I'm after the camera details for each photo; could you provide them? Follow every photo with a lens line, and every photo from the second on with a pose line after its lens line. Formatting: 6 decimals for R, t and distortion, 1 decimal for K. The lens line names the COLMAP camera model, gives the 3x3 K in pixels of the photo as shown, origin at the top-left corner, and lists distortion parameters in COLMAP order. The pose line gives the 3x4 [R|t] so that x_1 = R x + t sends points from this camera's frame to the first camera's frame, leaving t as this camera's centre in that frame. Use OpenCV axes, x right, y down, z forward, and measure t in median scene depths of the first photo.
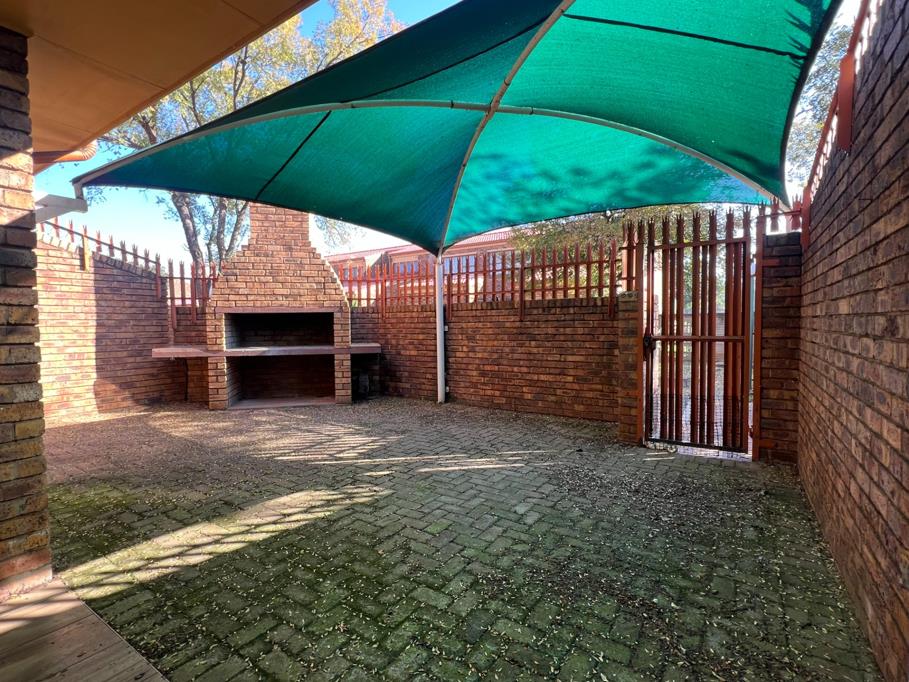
lens RADIAL K [[437.5, 0, 454.5], [0, 437.5, 341.0], [0, 0, 1]] dist [-0.002589, -0.000413]
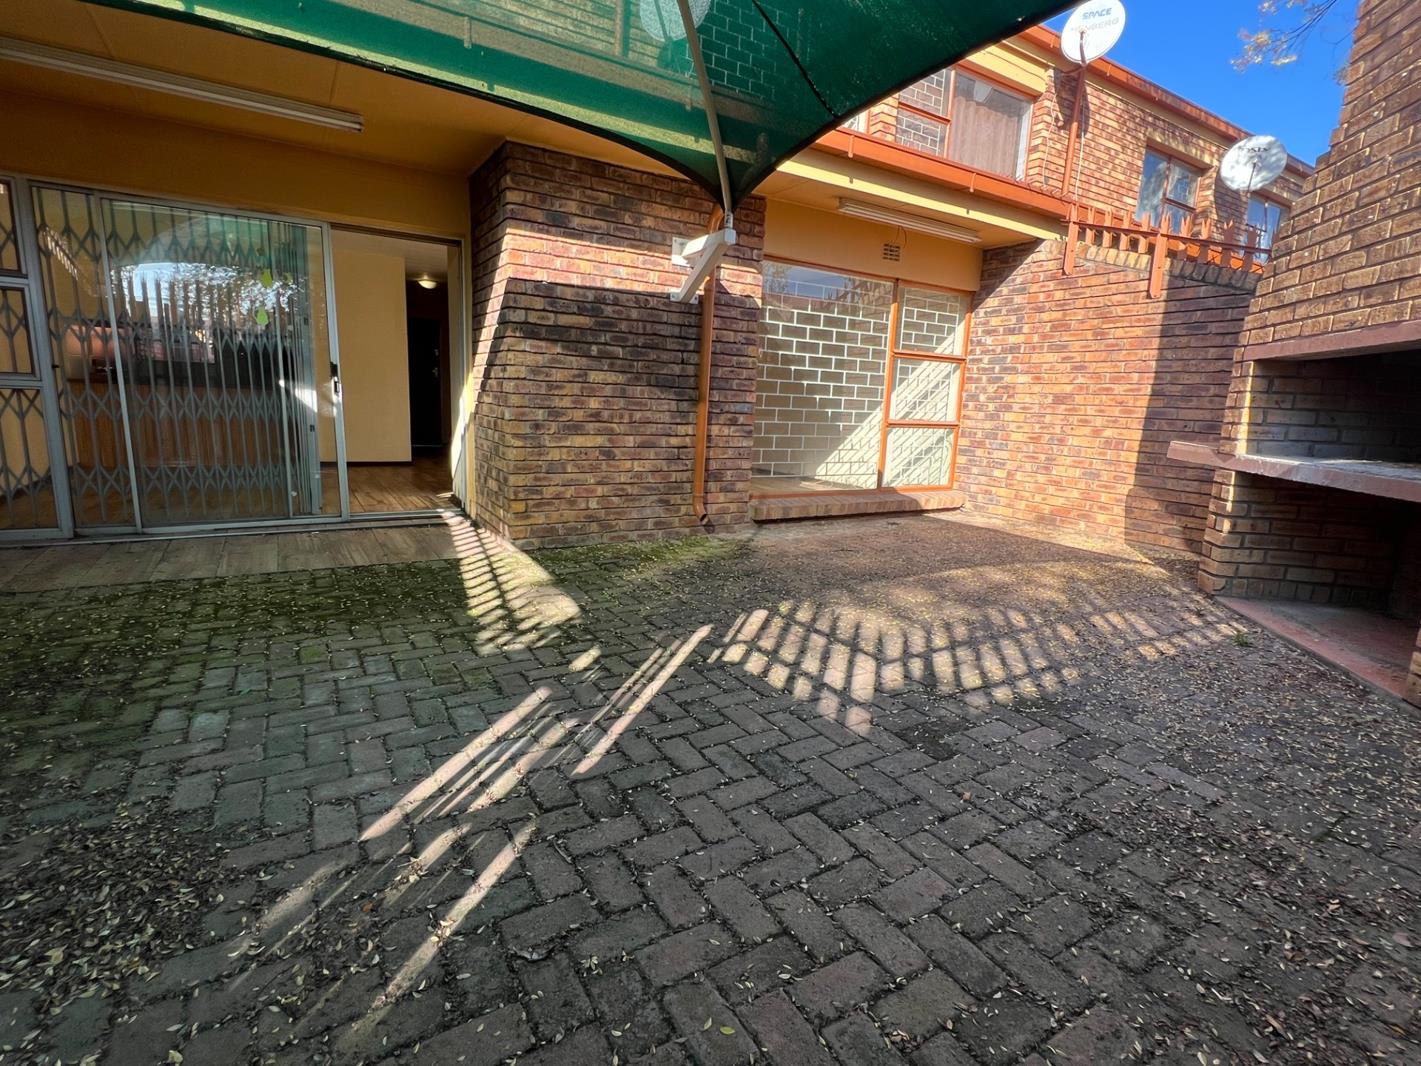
lens RADIAL K [[695.8, 0, 710.5], [0, 695.8, 533.0], [0, 0, 1]] dist [0.001246, 0.000640]
pose [[-0.430781, 0.163649, -0.887495, 0.388894], [-0.068995, 0.974571, 0.213194, -0.018091], [0.899815, 0.153072, -0.408535, 1.227110]]
